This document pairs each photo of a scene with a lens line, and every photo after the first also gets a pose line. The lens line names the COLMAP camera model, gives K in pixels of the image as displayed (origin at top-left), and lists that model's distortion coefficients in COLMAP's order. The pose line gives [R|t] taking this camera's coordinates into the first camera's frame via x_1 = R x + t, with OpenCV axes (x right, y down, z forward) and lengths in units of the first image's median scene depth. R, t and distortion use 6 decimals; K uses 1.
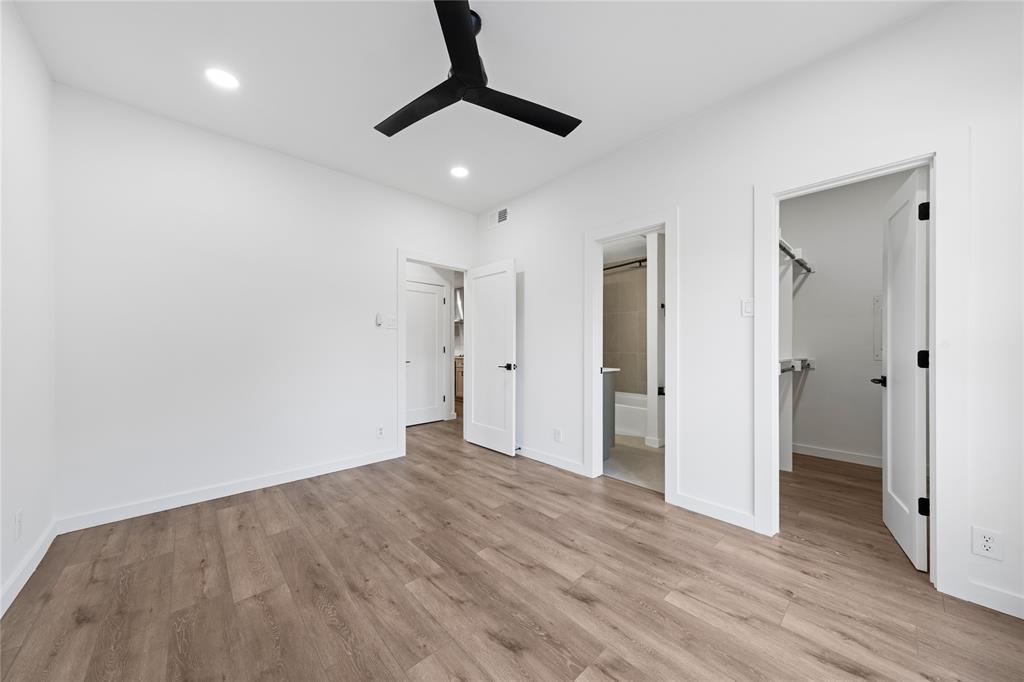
lens RADIAL K [[362.9, 0, 511.7], [0, 362.9, 345.4], [0, 0, 1]] dist [0.003347, 0.000284]
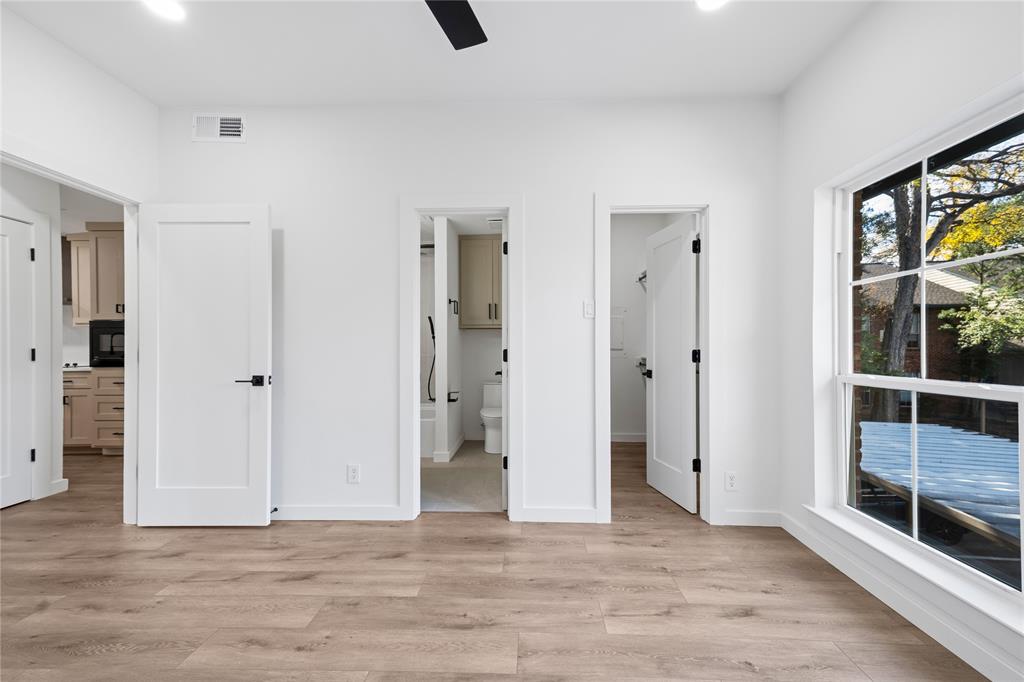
lens RADIAL K [[405.1, 0, 521.9], [0, 405.1, 346.6], [0, 0, 1]] dist [0.019217, 0.000125]
pose [[0.693022, -0.000347, 0.720916, -0.282029], [-0.000665, 0.999999, 0.001120, 0.000958], [-0.720916, -0.001255, 0.693021, 0.295435]]
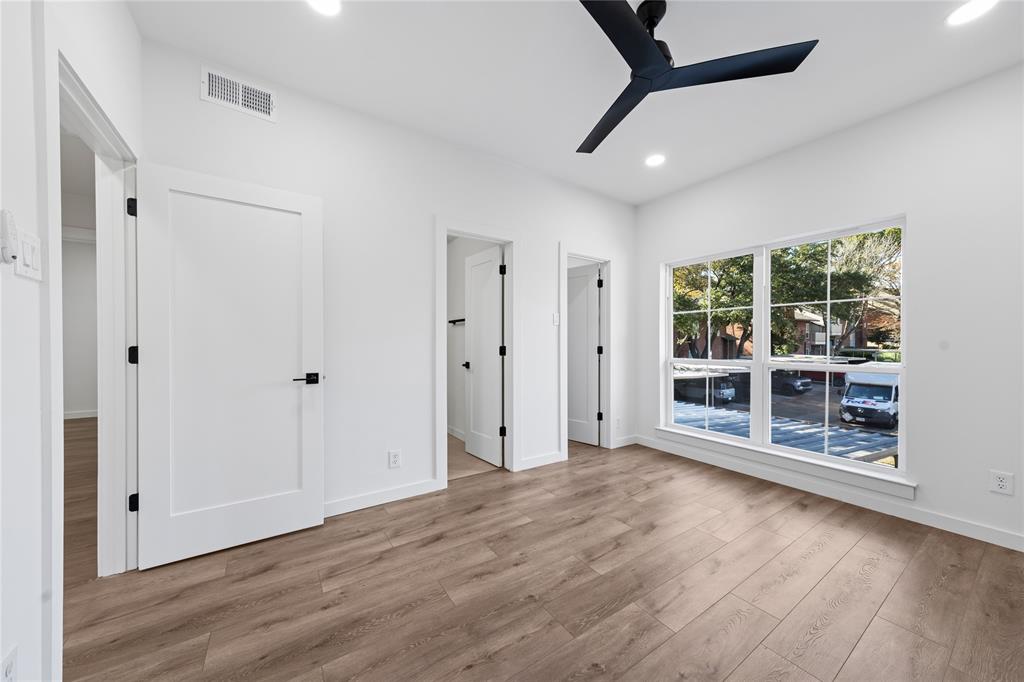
lens RADIAL K [[362.9, 0, 511.7], [0, 362.9, 345.4], [0, 0, 1]] dist [0.003347, 0.000284]
pose [[0.136416, -0.004236, 0.990643, -0.797077], [-0.005394, 0.999973, 0.005019, 0.000476], [-0.990637, -0.006028, 0.136390, 0.861254]]
